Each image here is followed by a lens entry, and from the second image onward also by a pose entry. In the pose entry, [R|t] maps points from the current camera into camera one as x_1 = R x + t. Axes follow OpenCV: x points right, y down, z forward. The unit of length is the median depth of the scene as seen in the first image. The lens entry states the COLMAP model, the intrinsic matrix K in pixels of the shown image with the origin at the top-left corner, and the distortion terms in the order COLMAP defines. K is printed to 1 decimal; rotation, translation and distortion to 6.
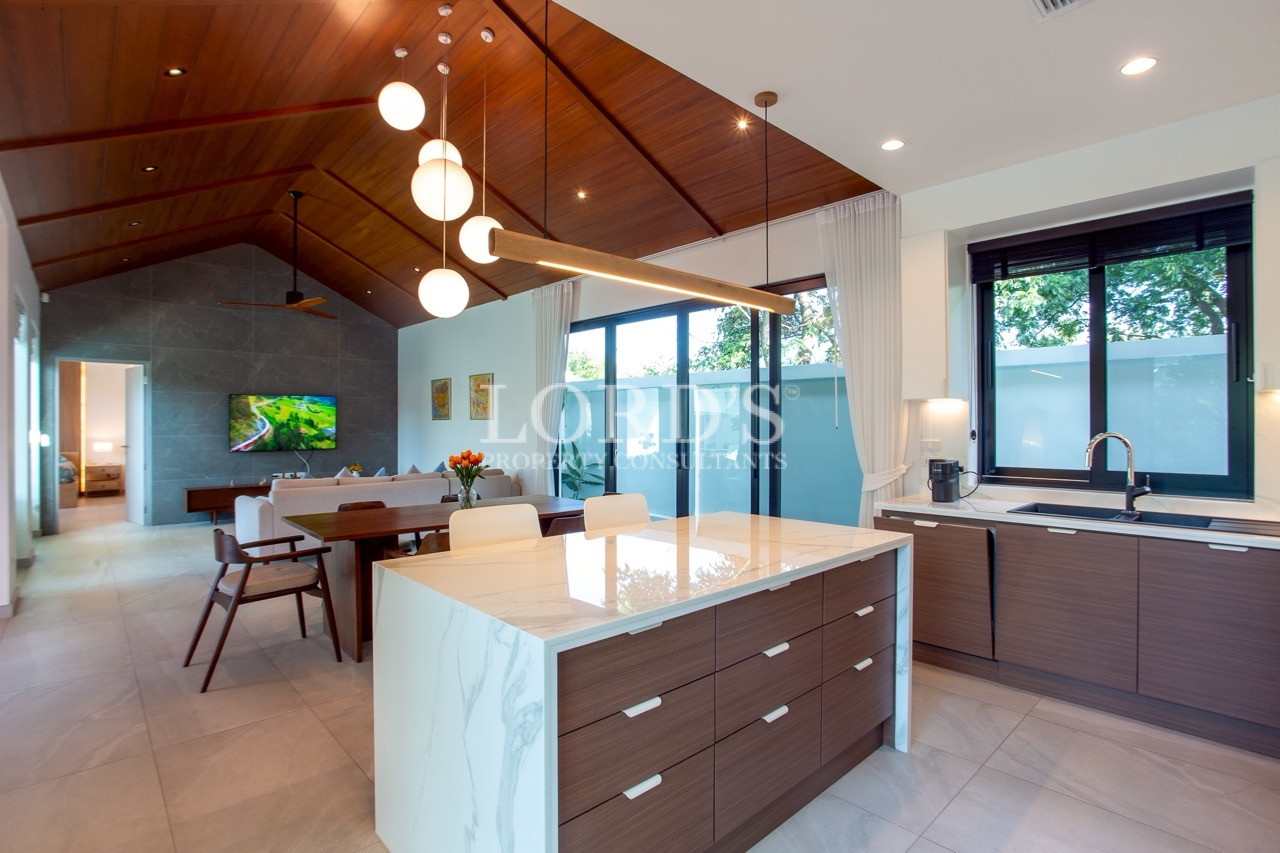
lens RADIAL K [[615.2, 0, 640.0], [0, 615.2, 426.5], [0, 0, 1]] dist [-0.042141, 0.012638]
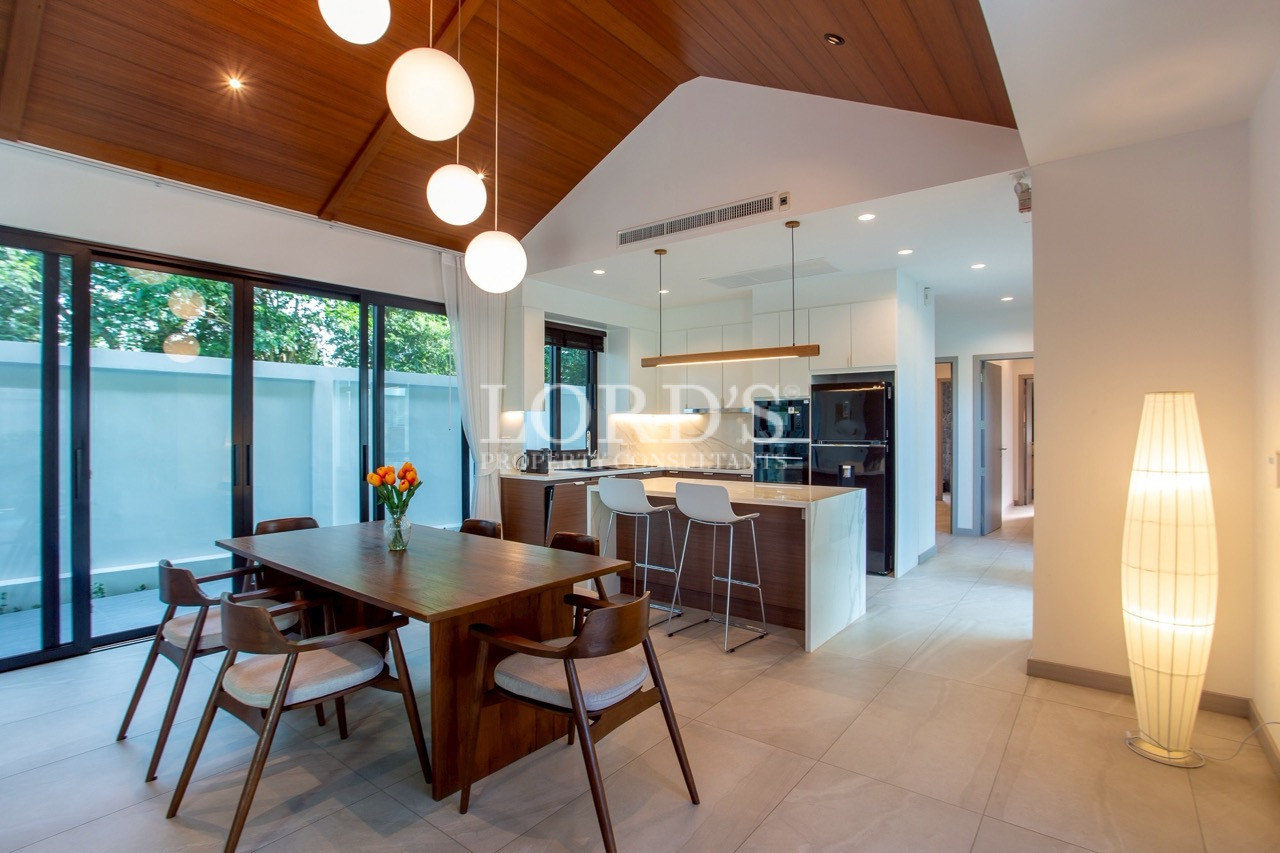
lens RADIAL K [[615.2, 0, 640.0], [0, 615.2, 426.5], [0, 0, 1]] dist [-0.042141, 0.012638]
pose [[-0.147640, 0.001612, 0.989040, -1.256274], [0.012996, 0.999916, 0.000310, -0.004084], [-0.988956, 0.012899, -0.147648, 1.024103]]
